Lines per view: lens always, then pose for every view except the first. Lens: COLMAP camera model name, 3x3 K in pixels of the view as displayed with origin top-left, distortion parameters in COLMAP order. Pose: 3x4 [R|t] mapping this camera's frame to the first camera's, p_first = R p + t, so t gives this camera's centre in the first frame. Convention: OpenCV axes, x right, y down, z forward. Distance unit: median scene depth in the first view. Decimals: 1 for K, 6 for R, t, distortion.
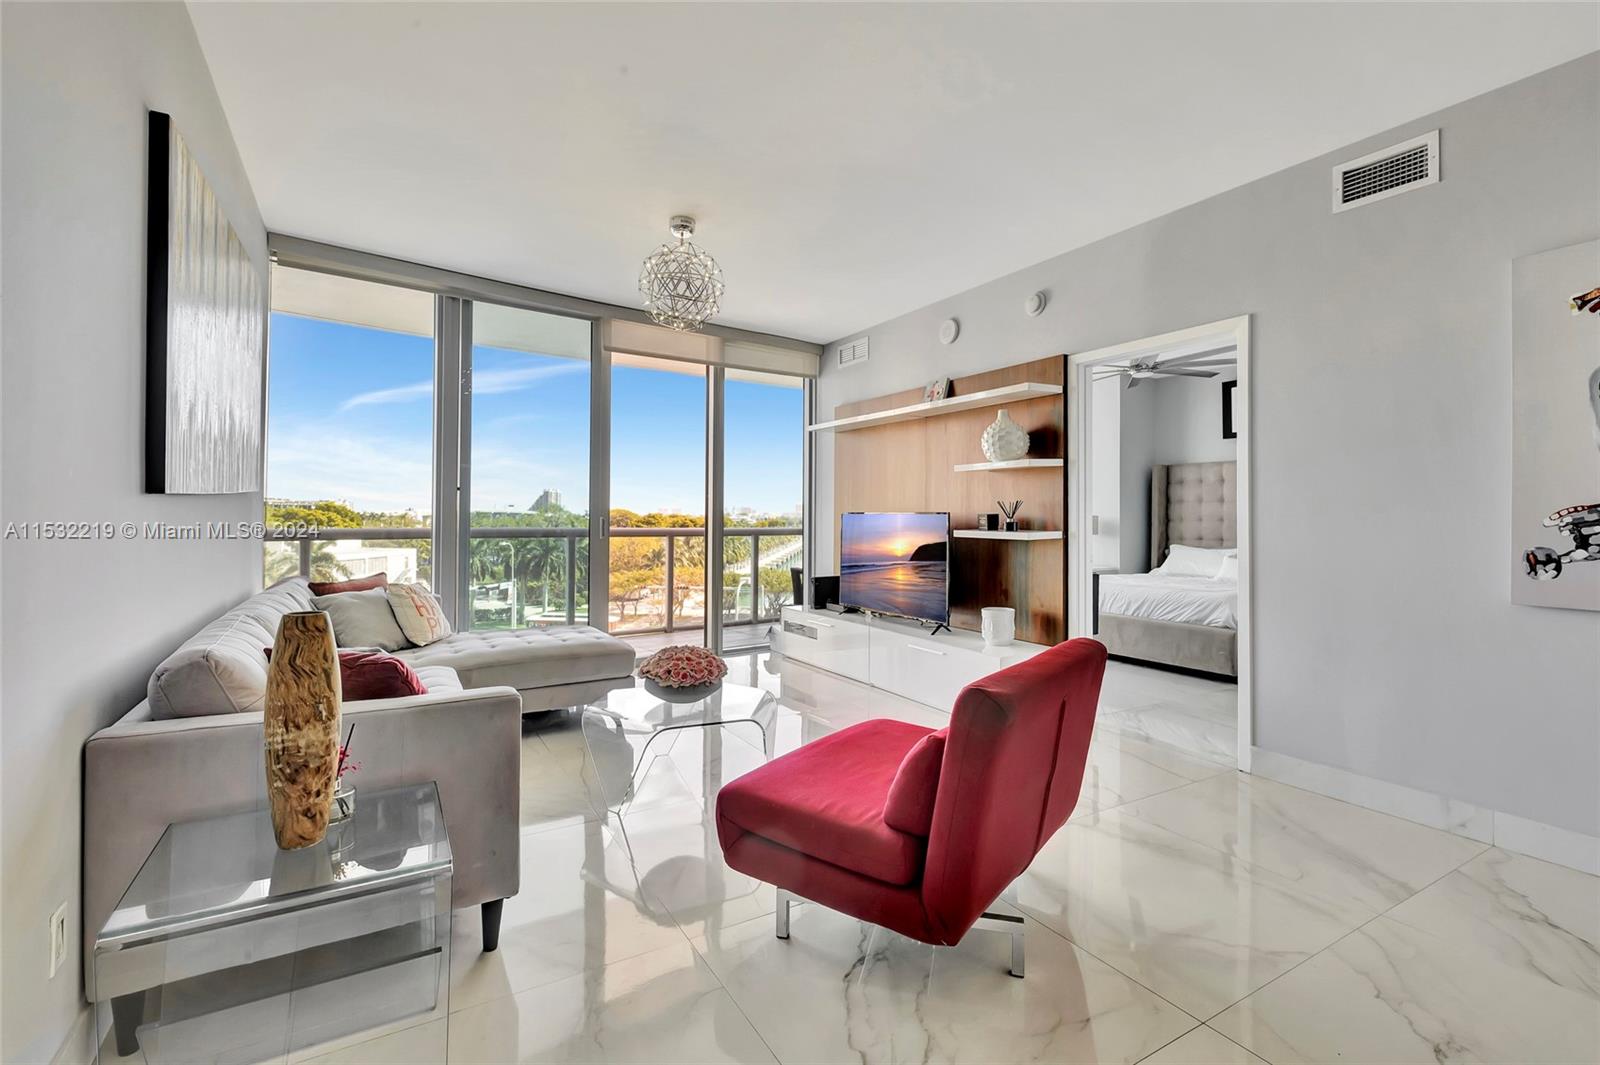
lens RADIAL K [[714.3, 0, 815.9], [0, 714.3, 515.0], [0, 0, 1]] dist [0.010715, -0.004798]
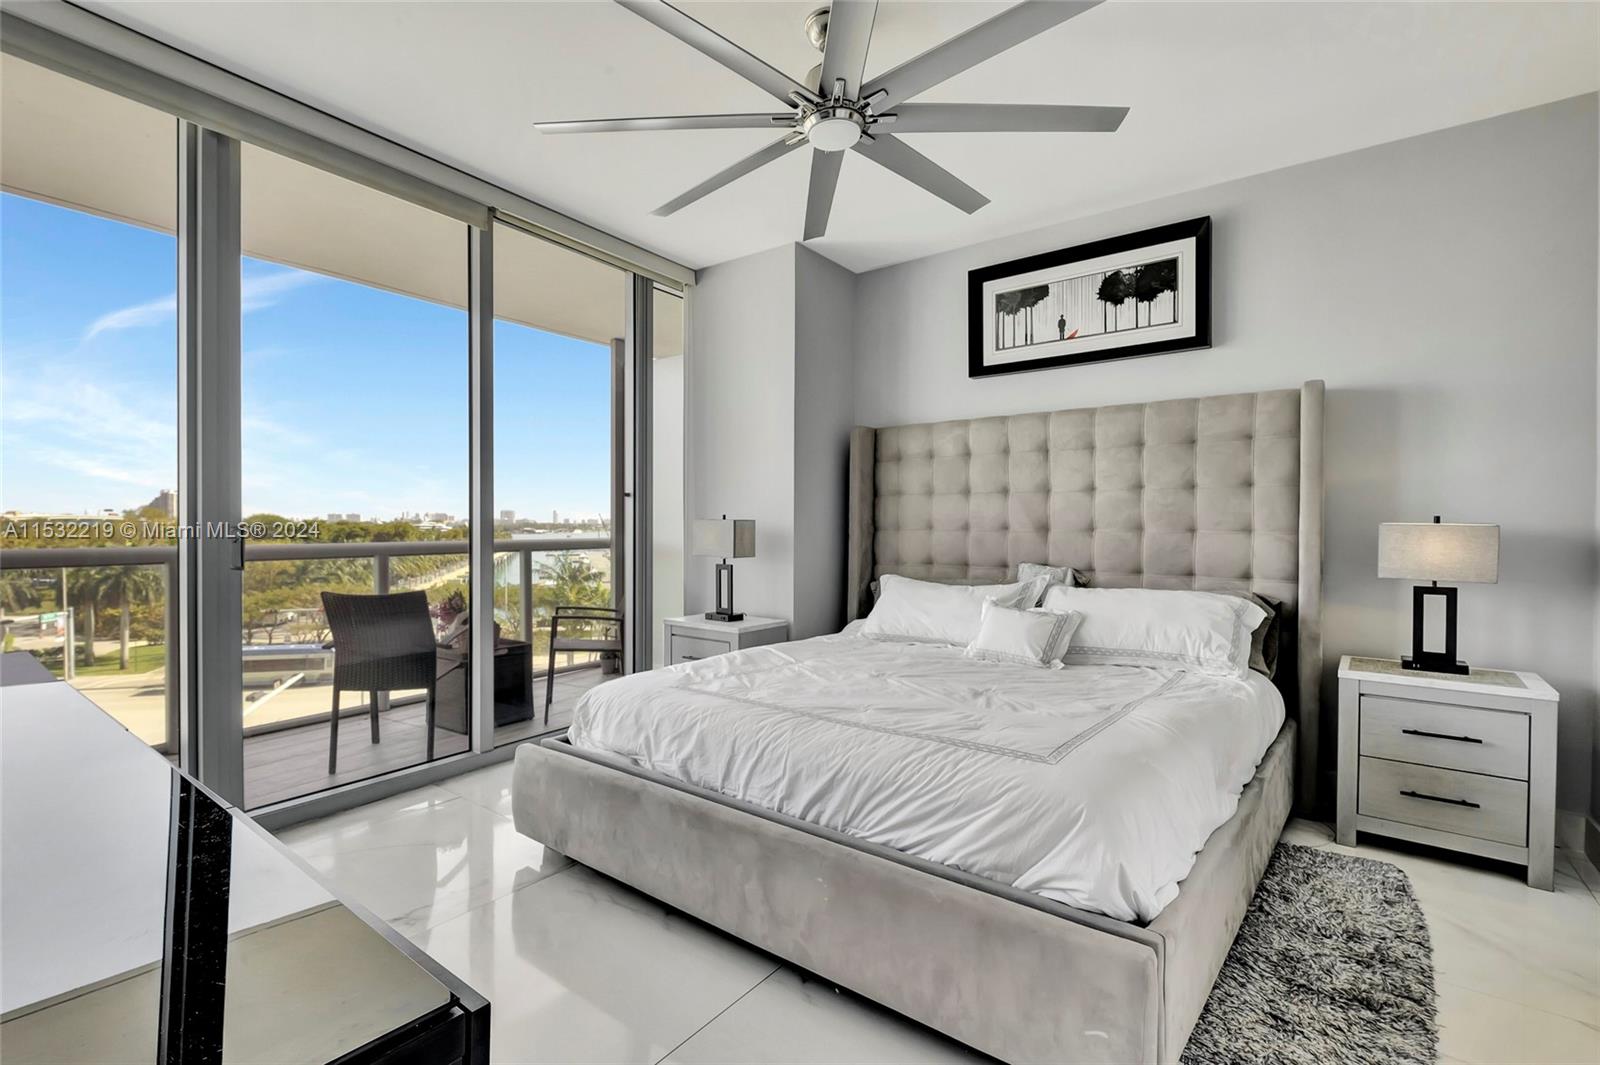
lens RADIAL K [[714.3, 0, 793.7], [0, 714.3, 530.7], [0, 0, 1]] dist [0.010715, -0.004798]
pose [[0.937787, -0.002407, 0.347202, 0.239838], [-0.001791, 0.999929, 0.011771, 0.002772], [-0.347206, -0.011661, 0.937717, 0.502486]]
